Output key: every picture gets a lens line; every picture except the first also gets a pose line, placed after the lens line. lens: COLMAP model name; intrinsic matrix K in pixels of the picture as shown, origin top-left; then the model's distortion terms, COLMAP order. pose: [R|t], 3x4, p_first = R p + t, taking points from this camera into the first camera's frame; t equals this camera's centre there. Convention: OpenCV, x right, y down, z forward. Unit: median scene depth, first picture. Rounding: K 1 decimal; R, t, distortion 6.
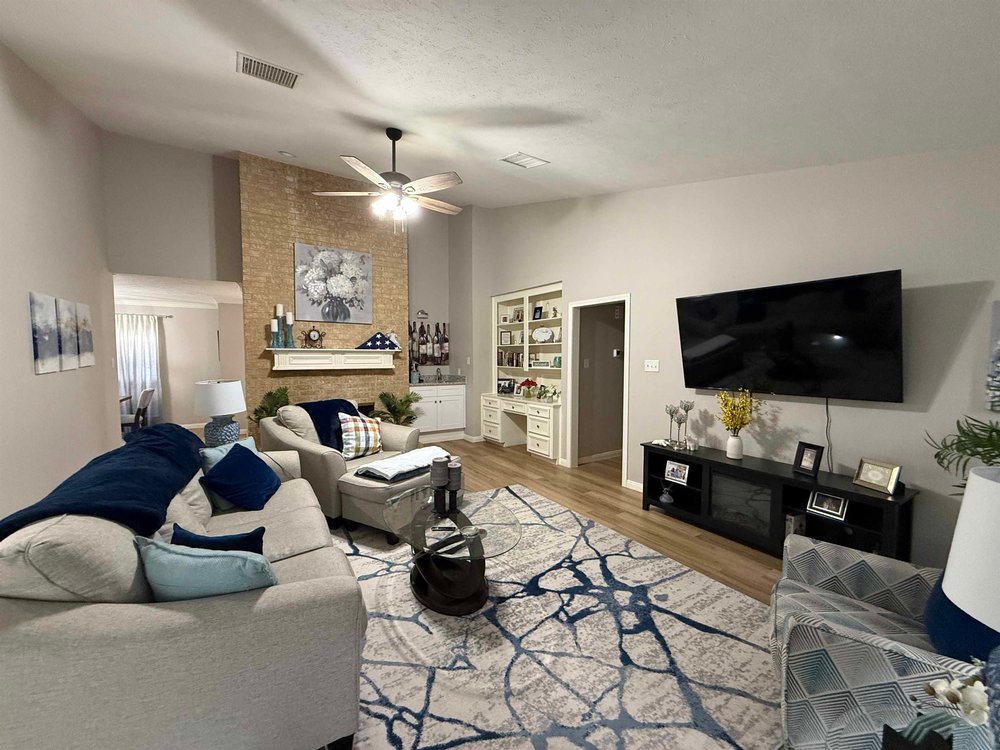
lens RADIAL K [[398.5, 0, 496.1], [0, 398.5, 375.7], [0, 0, 1]] dist [-0.000568, 0.000352]
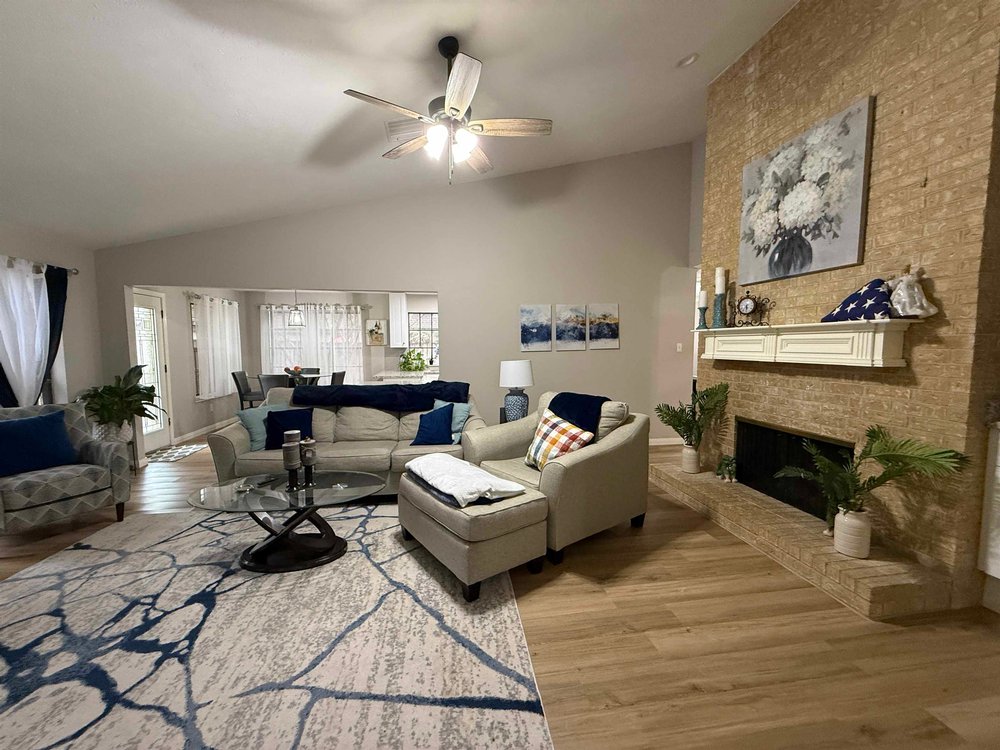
lens RADIAL K [[398.5, 0, 496.1], [0, 398.5, 375.7], [0, 0, 1]] dist [-0.000568, 0.000352]
pose [[-0.415993, 0.068108, -0.906814, 0.526034], [-0.046844, 0.994263, 0.096165, -0.063418], [0.908161, 0.082483, -0.410415, 1.700120]]
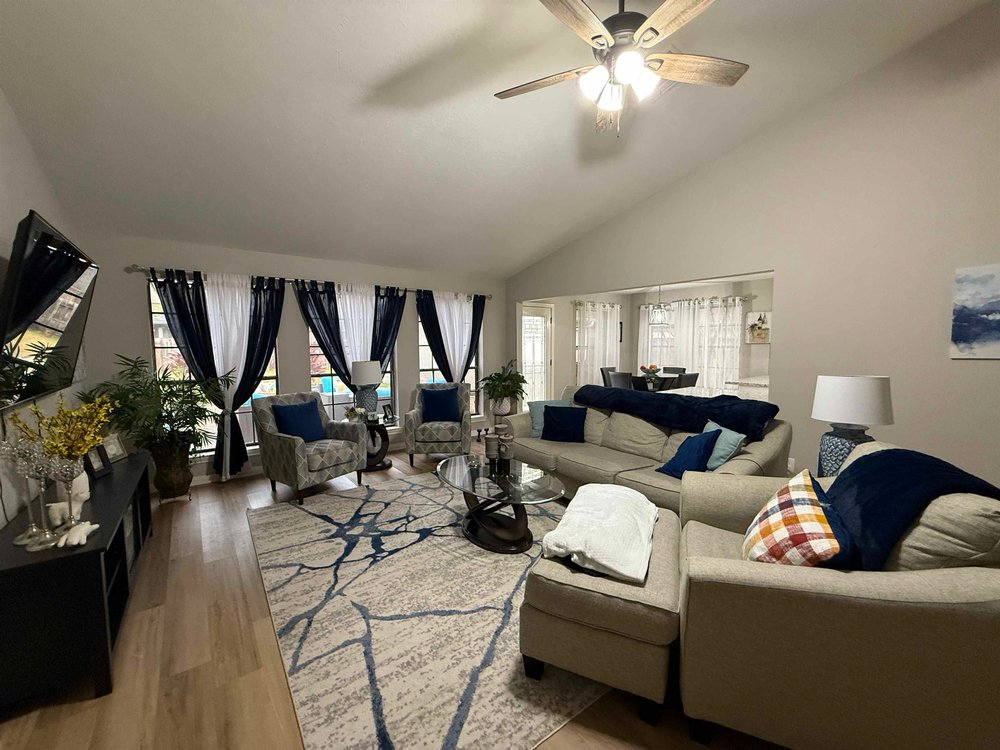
lens RADIAL K [[398.5, 0, 496.1], [0, 398.5, 375.7], [0, 0, 1]] dist [-0.000568, 0.000352]
pose [[-0.997035, 0.010419, -0.076247, -0.030456], [0.000035, 0.990854, 0.134939, -0.091945], [0.076955, 0.134537, -0.987916, 1.913213]]
